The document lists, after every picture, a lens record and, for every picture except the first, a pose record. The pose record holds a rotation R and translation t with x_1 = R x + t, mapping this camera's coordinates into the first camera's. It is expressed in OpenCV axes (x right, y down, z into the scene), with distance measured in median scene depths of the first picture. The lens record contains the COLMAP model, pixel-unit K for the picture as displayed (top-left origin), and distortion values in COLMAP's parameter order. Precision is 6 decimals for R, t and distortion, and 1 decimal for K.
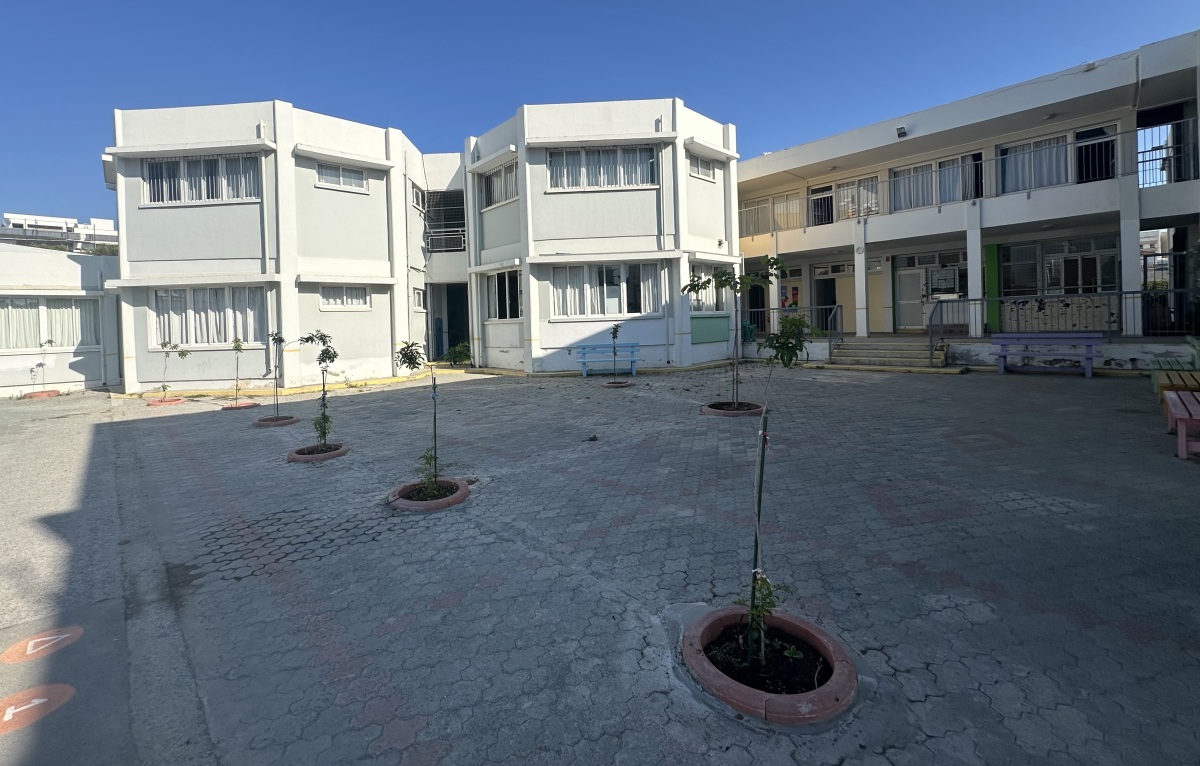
lens RADIAL K [[498.3, 0, 567.1], [0, 498.3, 329.7], [0, 0, 1]] dist [-0.000524, 0.000039]
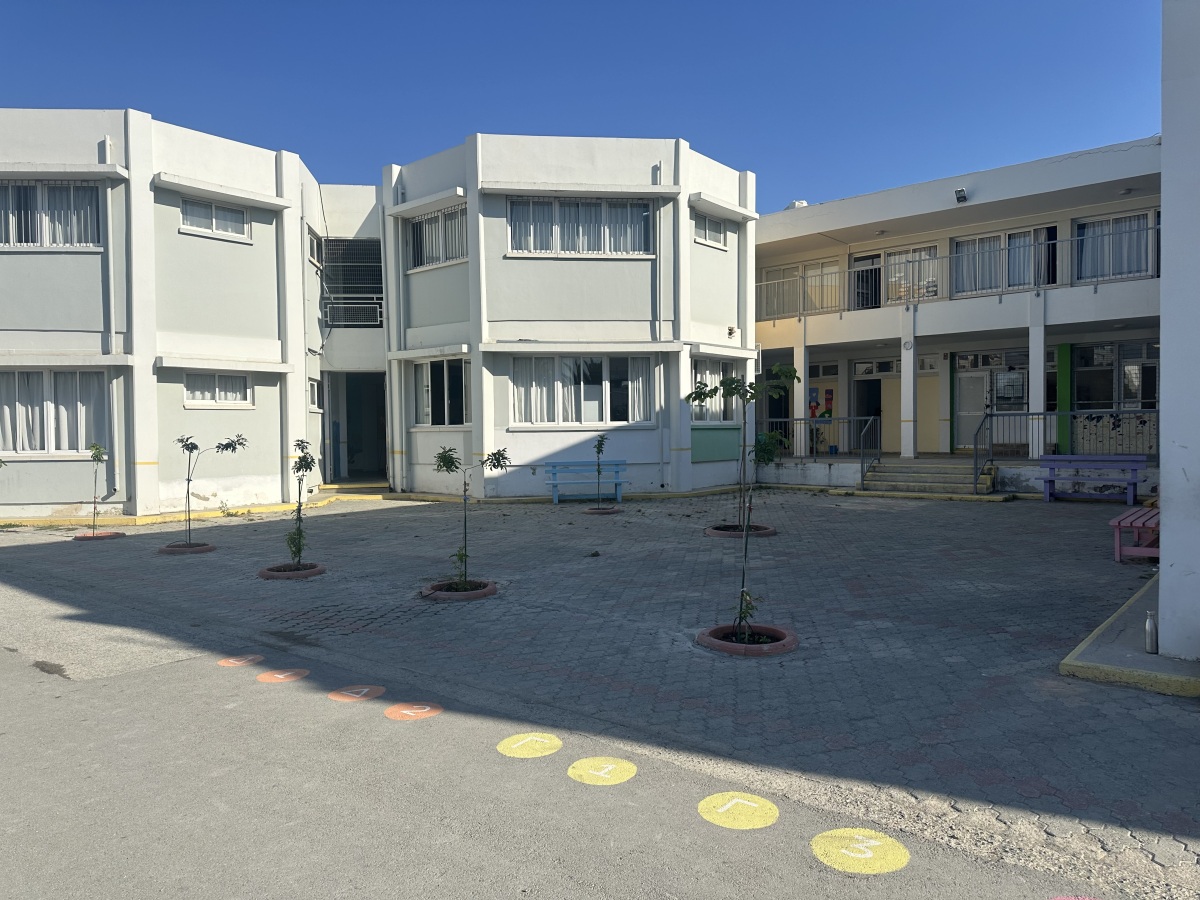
lens RADIAL K [[849.3, 0, 591.0], [0, 849.3, 455.2], [0, 0, 1]] dist [0.159990, -0.263213]
pose [[0.990631, 0.016295, 0.135589, -0.084924], [-0.017932, 0.999780, 0.010864, 0.005000], [-0.135382, -0.013193, 0.990706, -0.289102]]
